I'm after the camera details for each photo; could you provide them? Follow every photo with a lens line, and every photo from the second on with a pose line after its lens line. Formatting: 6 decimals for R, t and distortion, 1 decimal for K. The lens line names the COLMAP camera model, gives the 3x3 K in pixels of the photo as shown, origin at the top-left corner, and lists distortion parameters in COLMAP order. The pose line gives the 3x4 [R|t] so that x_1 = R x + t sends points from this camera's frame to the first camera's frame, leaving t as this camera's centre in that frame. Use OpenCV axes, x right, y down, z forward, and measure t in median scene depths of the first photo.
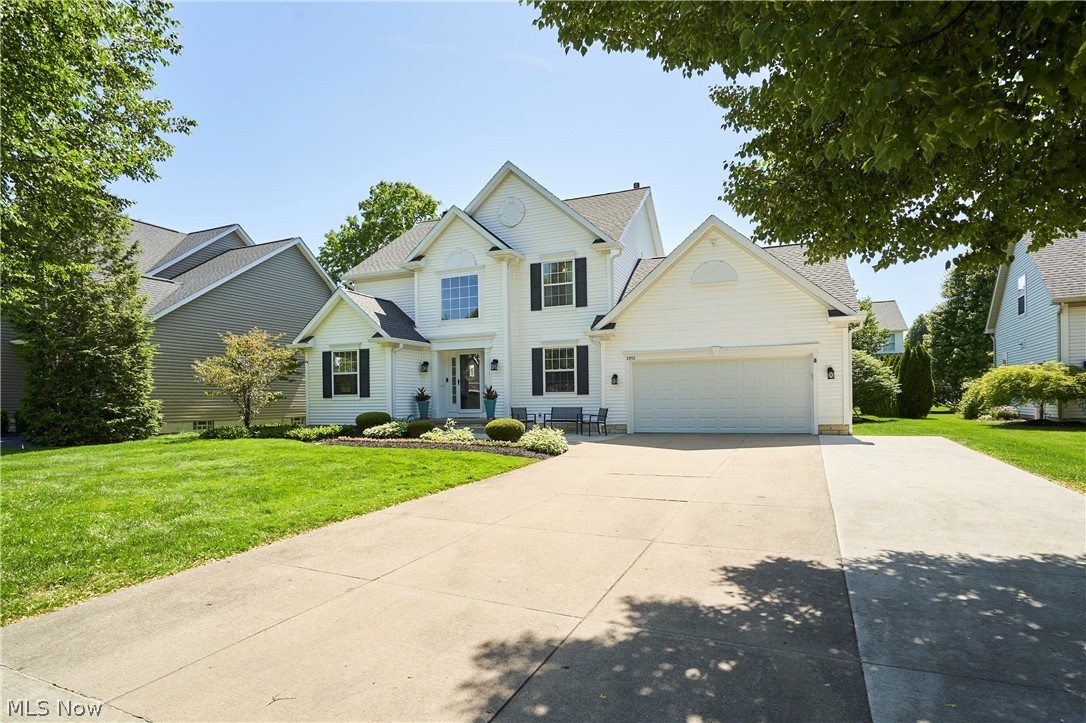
lens RADIAL K [[562.8, 0, 541.0], [0, 562.8, 361.2], [0, 0, 1]] dist [-0.001589, -0.000089]
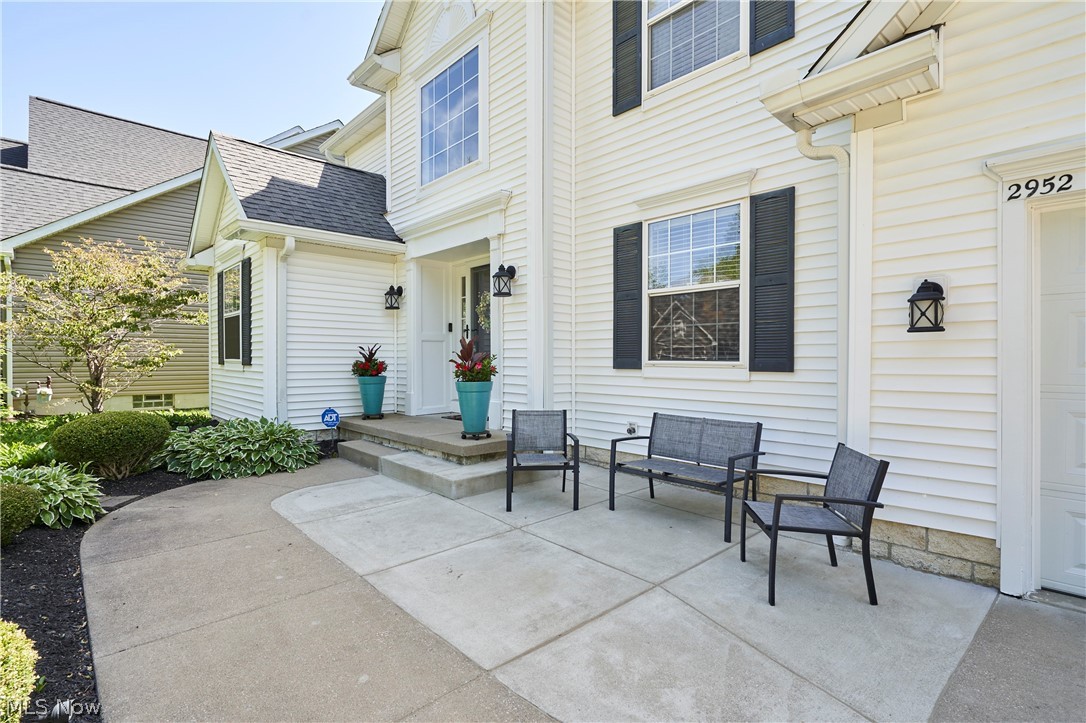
lens RADIAL K [[526.2, 0, 545.8], [0, 526.2, 360.9], [0, 0, 1]] dist [-0.001843, 0.000013]
pose [[0.917540, 0.014318, -0.397385, 0.073330], [0.018201, 0.996792, 0.077940, 0.031197], [0.397226, -0.078746, 0.914336, 0.702004]]
